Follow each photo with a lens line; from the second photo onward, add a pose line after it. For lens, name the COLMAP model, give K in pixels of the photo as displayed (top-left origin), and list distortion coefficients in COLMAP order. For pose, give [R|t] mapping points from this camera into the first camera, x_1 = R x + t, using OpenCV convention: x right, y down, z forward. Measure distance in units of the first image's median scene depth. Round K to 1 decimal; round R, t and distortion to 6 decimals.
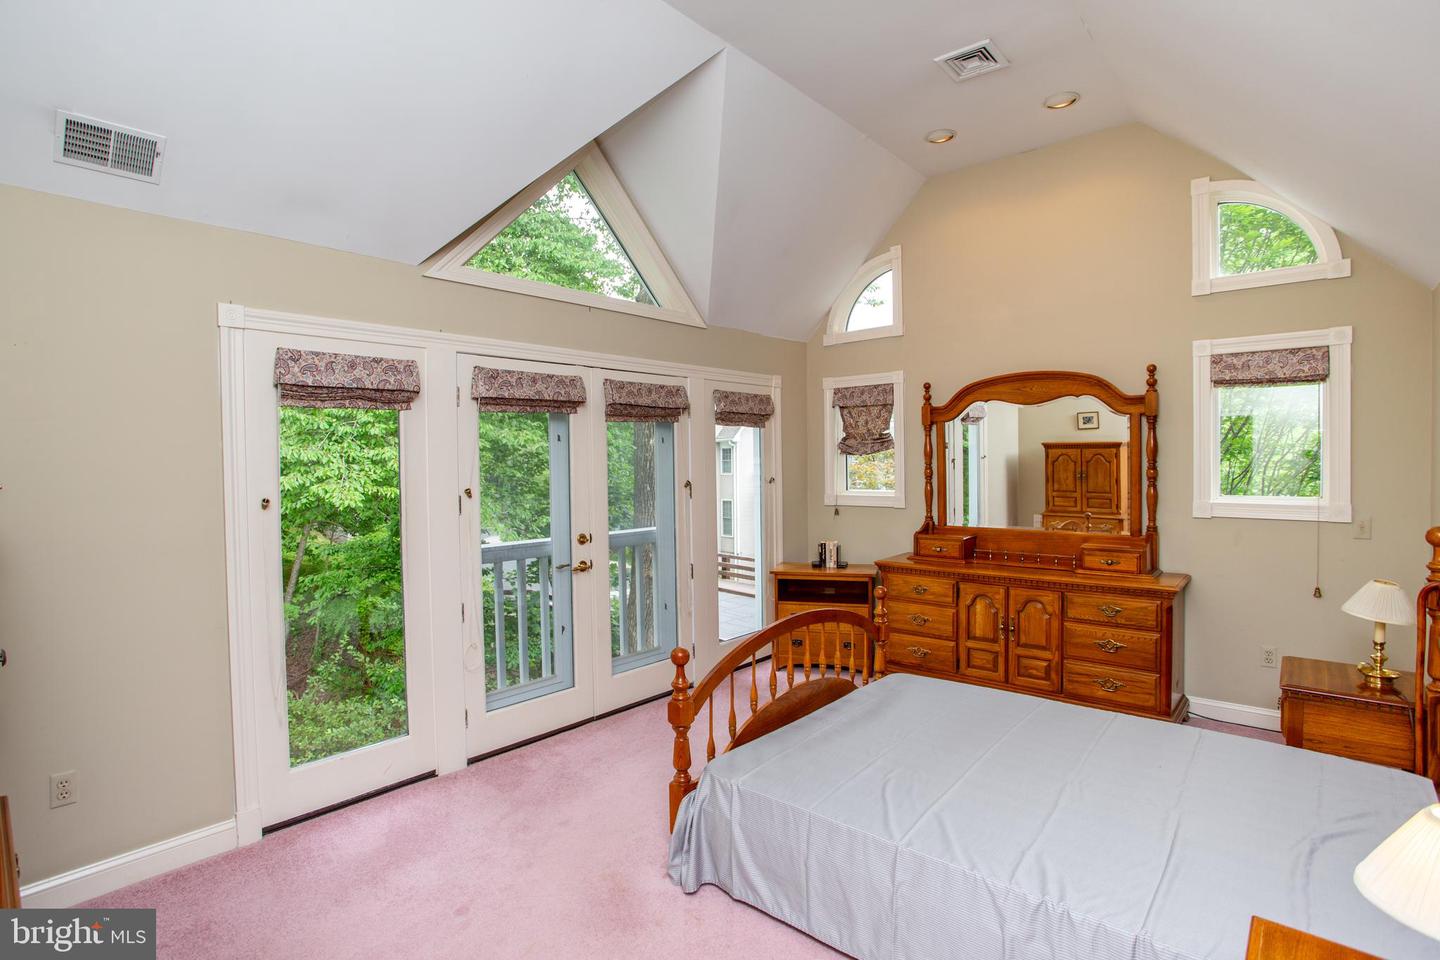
lens RADIAL K [[724.0, 0, 708.1], [0, 724.0, 476.2], [0, 0, 1]] dist [-0.079813, 0.036520]
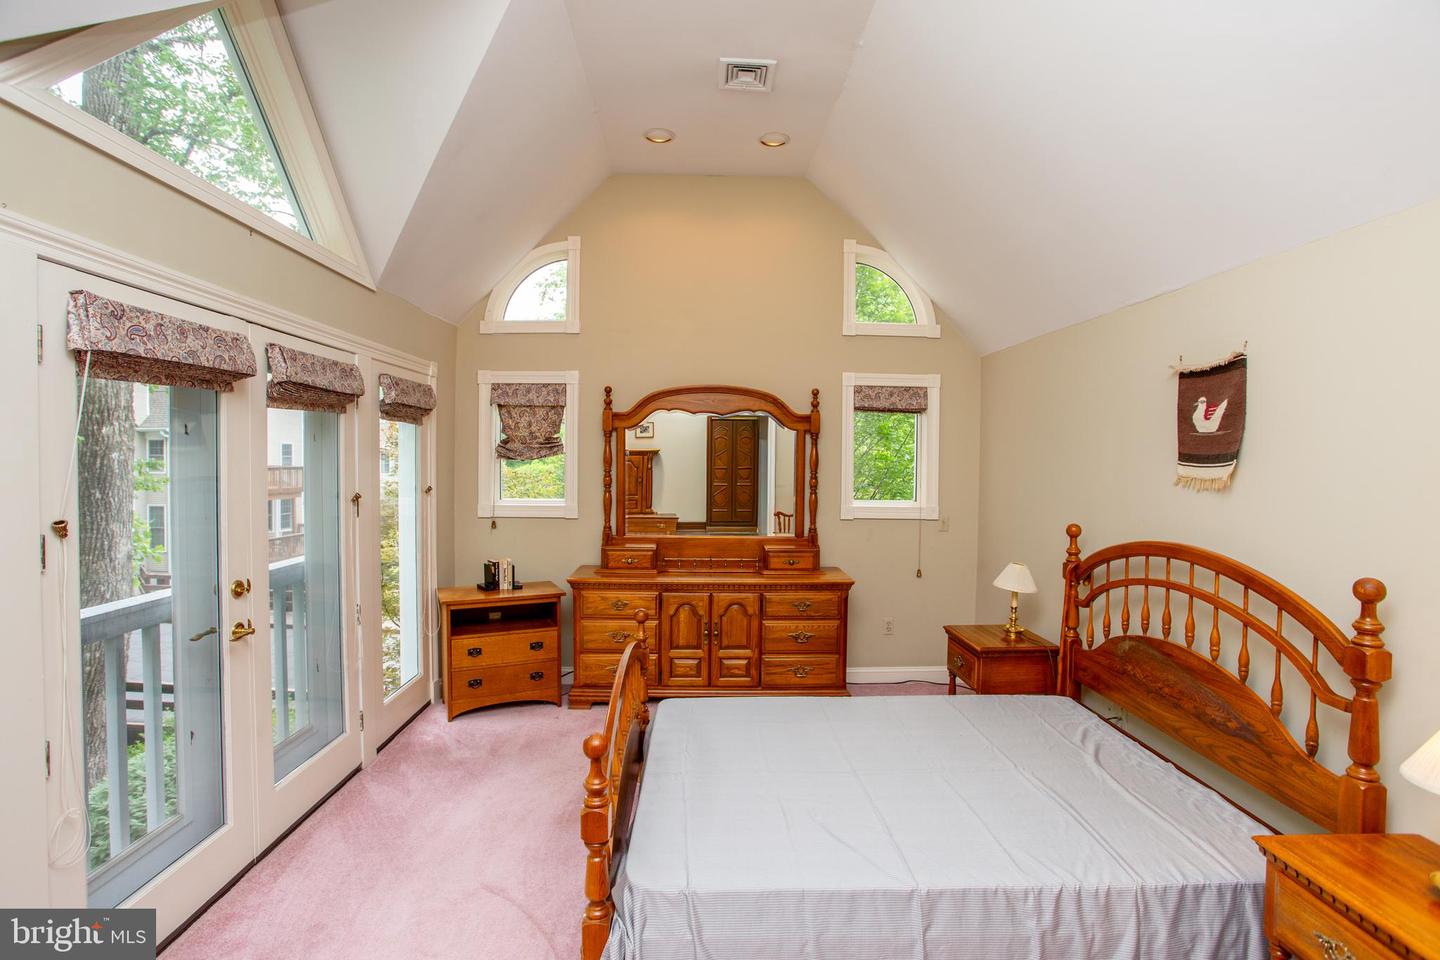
lens RADIAL K [[705.7, 0, 712.6], [0, 705.7, 473.8], [0, 0, 1]] dist [-0.076533, 0.033807]
pose [[0.724911, 0.003998, 0.688831, -0.269383], [-0.003425, 0.999992, -0.002199, -0.014185], [-0.688834, -0.000765, 0.724918, 0.253391]]
